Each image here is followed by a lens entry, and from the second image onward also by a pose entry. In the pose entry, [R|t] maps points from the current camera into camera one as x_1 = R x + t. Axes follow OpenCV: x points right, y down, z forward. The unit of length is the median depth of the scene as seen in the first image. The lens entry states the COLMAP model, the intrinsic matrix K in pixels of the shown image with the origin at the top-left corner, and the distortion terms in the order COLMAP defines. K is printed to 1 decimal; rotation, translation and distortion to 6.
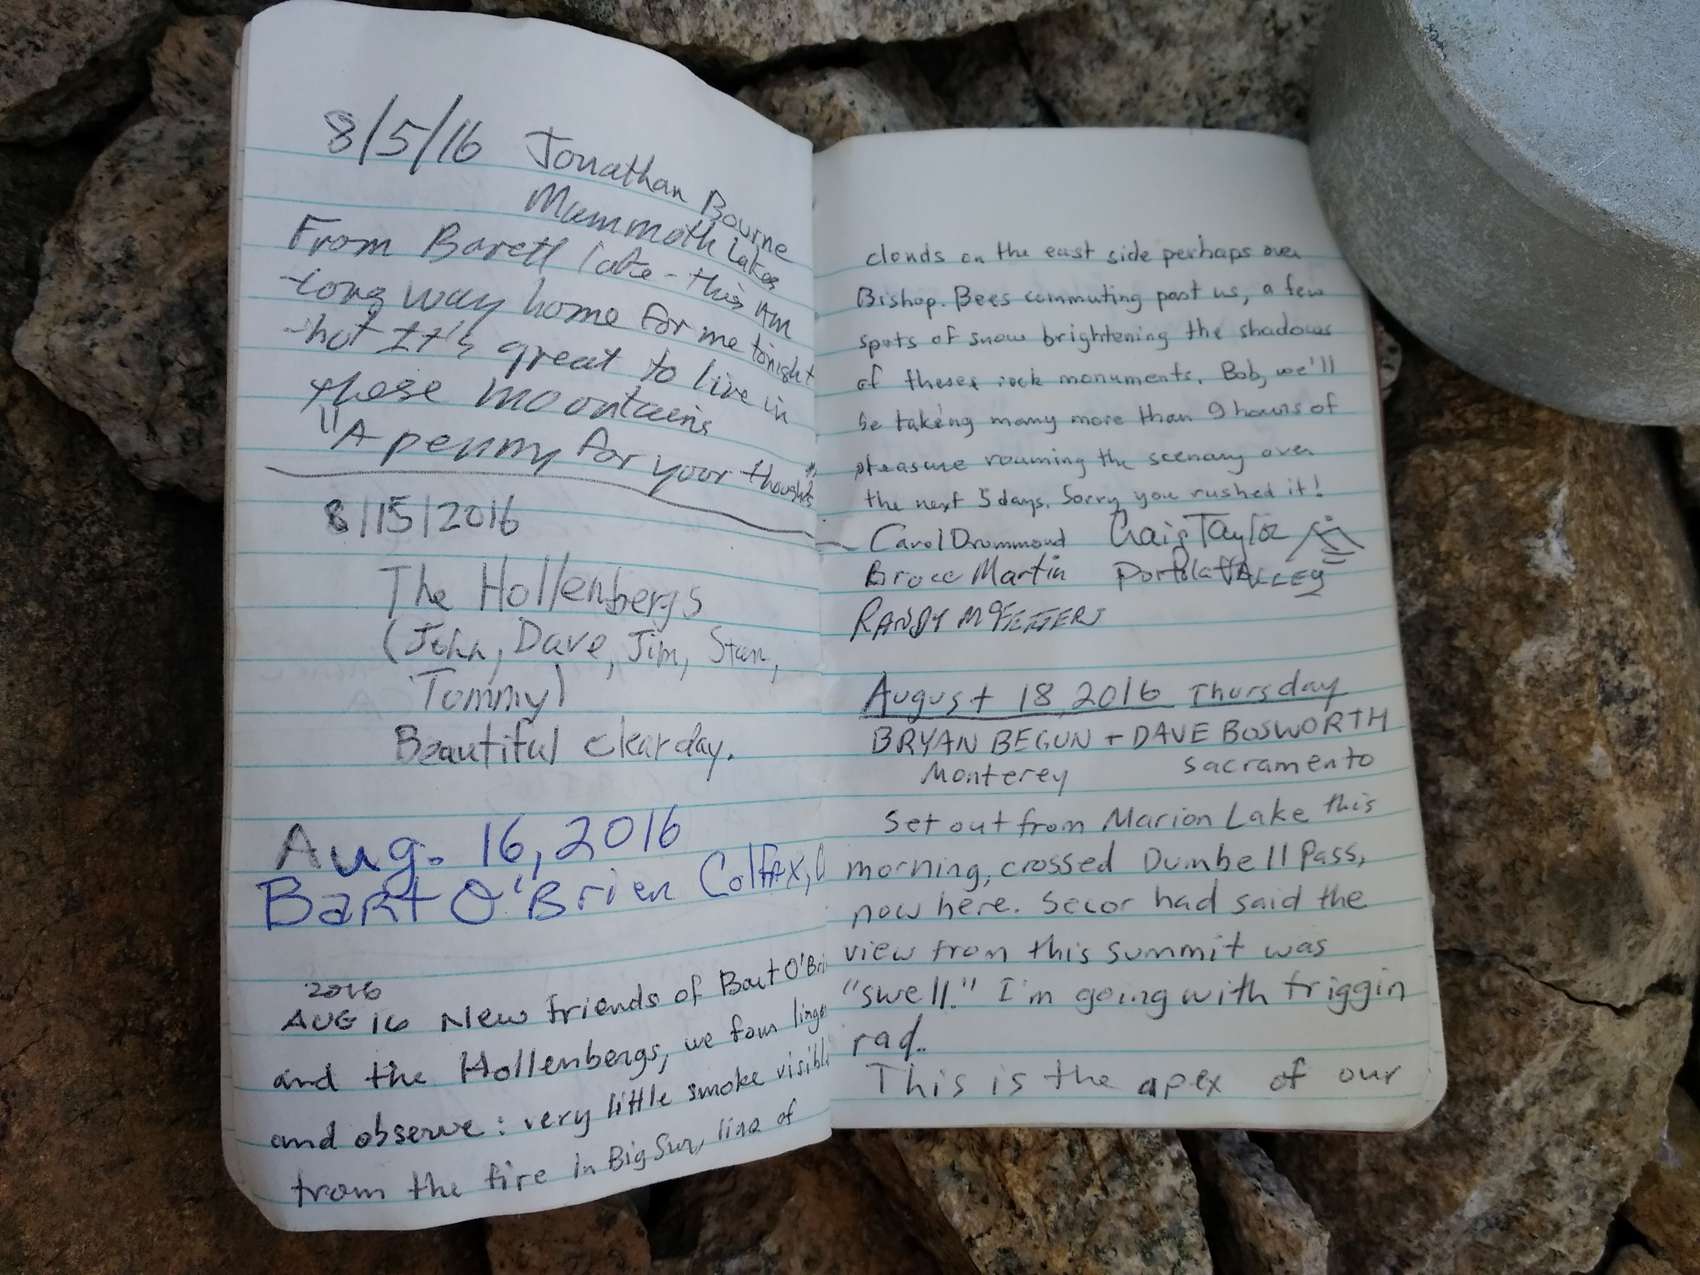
lens RADIAL K [[1357.7, 0, 844.7], [0, 1357.7, 646.7], [0, 0, 1]] dist [0.061492, -0.138430]
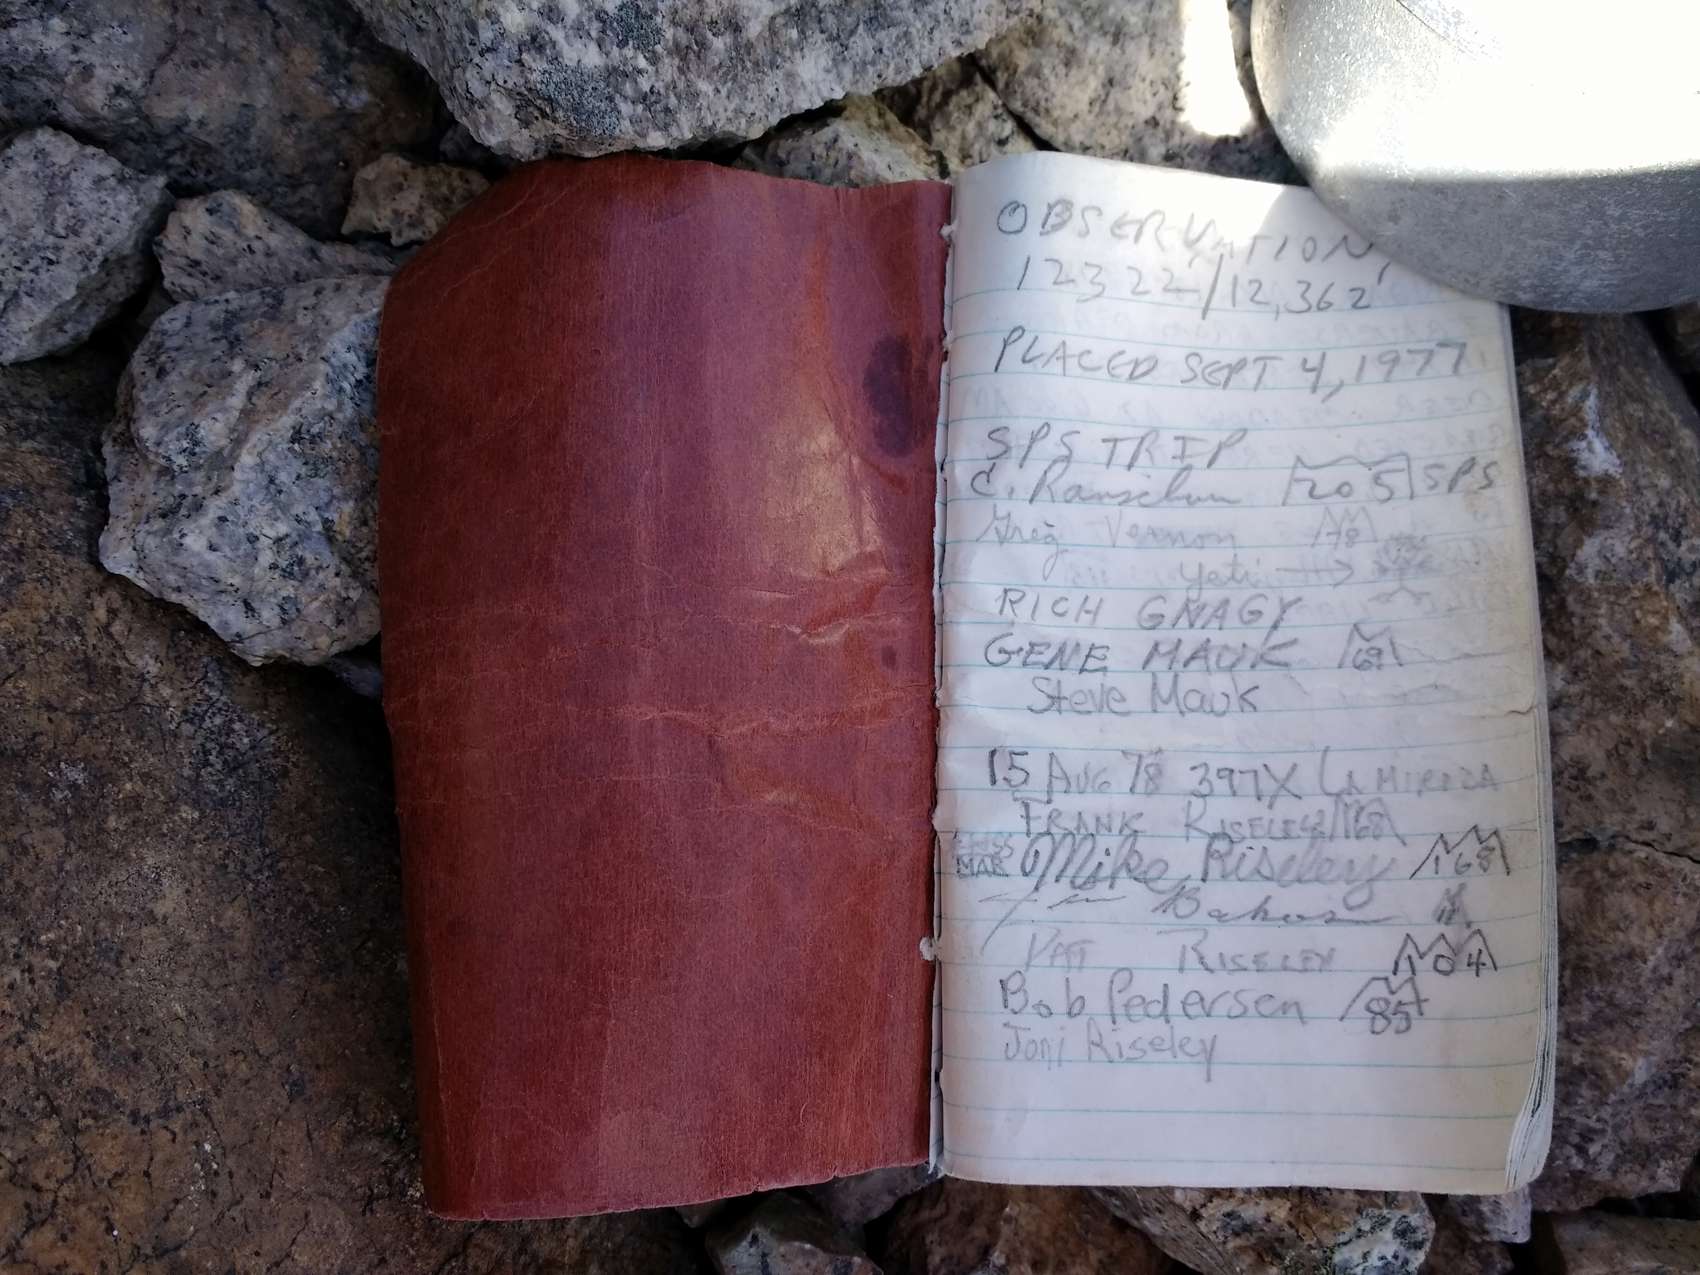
lens RADIAL K [[1373.4, 0, 848.7], [0, 1373.4, 632.8], [0, 0, 1]] dist [0.084652, -0.168609]
pose [[0.977876, -0.206356, 0.034299, -0.108899], [0.206141, 0.978474, 0.009729, -0.061218], [-0.035568, -0.002444, 0.999364, -0.047689]]
